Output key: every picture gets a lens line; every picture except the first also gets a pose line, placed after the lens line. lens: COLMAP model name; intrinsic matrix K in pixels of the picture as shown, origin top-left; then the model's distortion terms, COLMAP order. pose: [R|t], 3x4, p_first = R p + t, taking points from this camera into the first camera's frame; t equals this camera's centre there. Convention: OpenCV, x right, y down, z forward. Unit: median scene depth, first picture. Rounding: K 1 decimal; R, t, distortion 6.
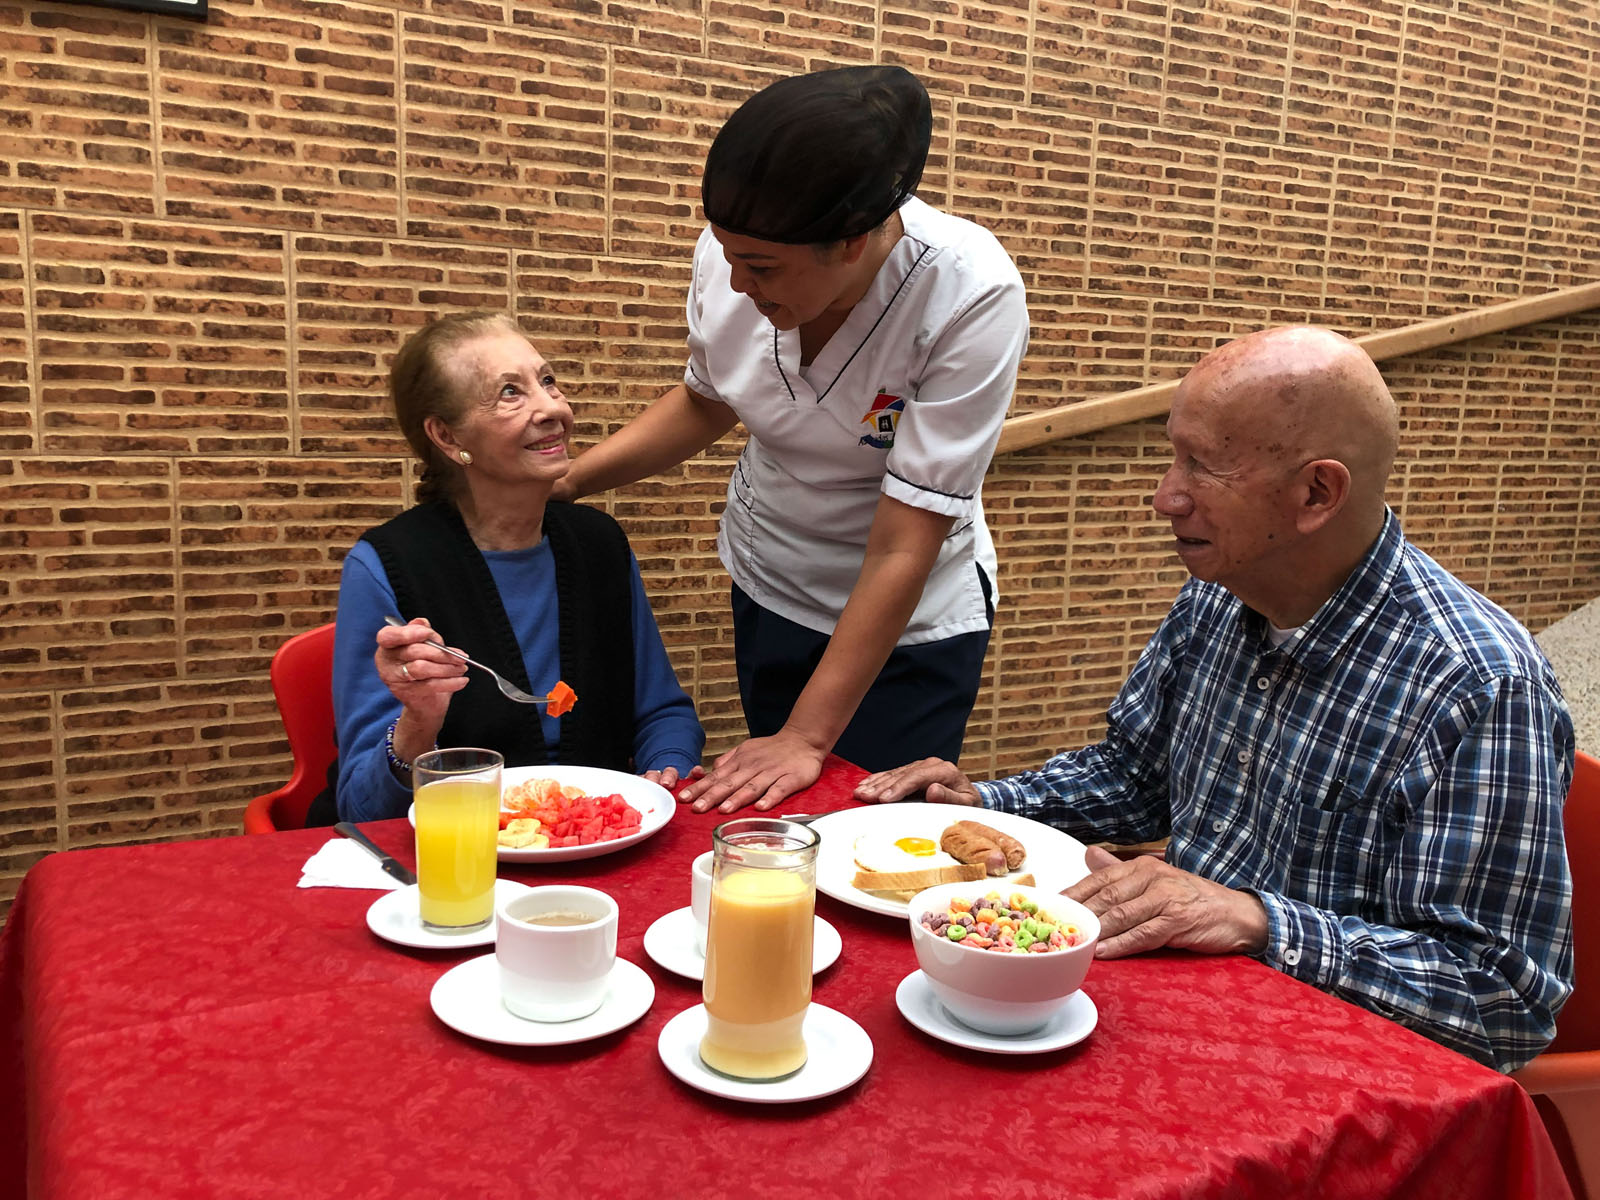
lens RADIAL K [[1303.0, 0, 784.9], [0, 1303.0, 572.8], [0, 0, 1]] dist [0.037069, -0.003902]
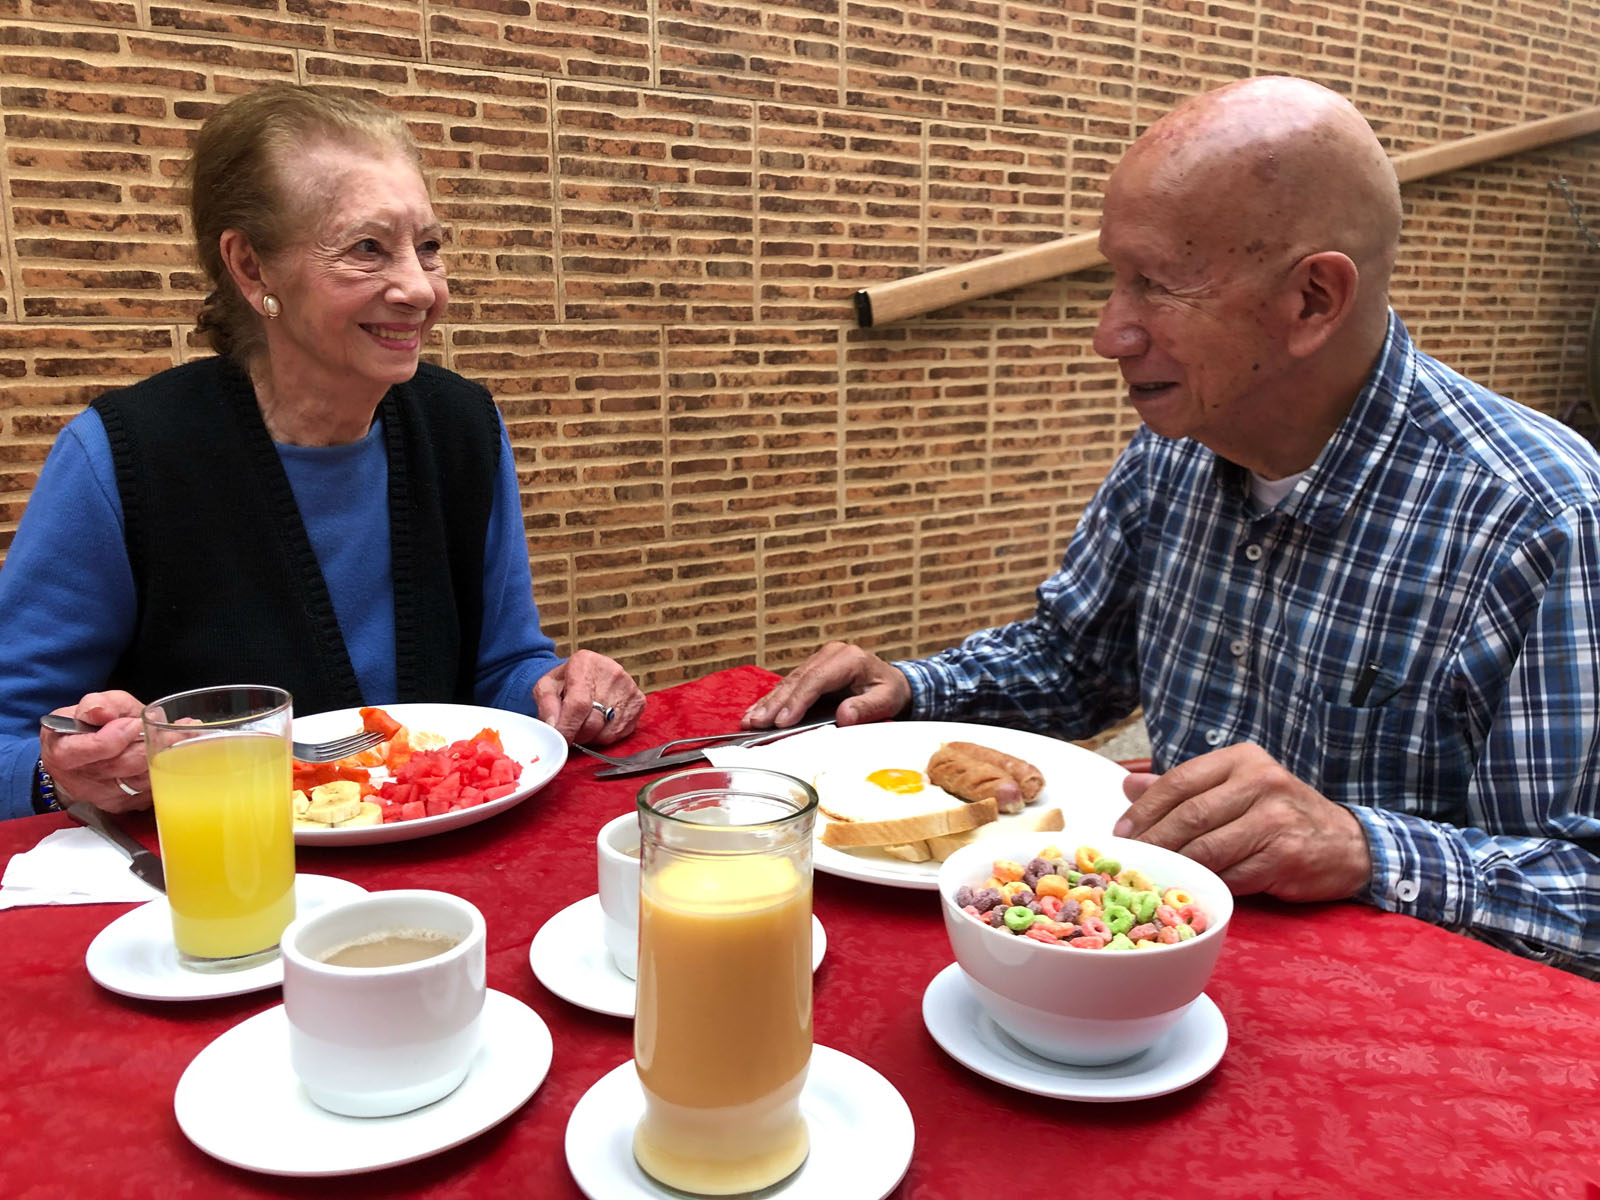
lens RADIAL K [[1293.9, 0, 807.3], [0, 1293.9, 590.6], [0, 0, 1]] dist [0.026531, 0.002686]
pose [[0.991368, -0.052002, 0.120358, -0.018456], [0.043209, 0.996281, 0.074550, 0.026035], [-0.123787, -0.068706, 0.989927, 0.166650]]
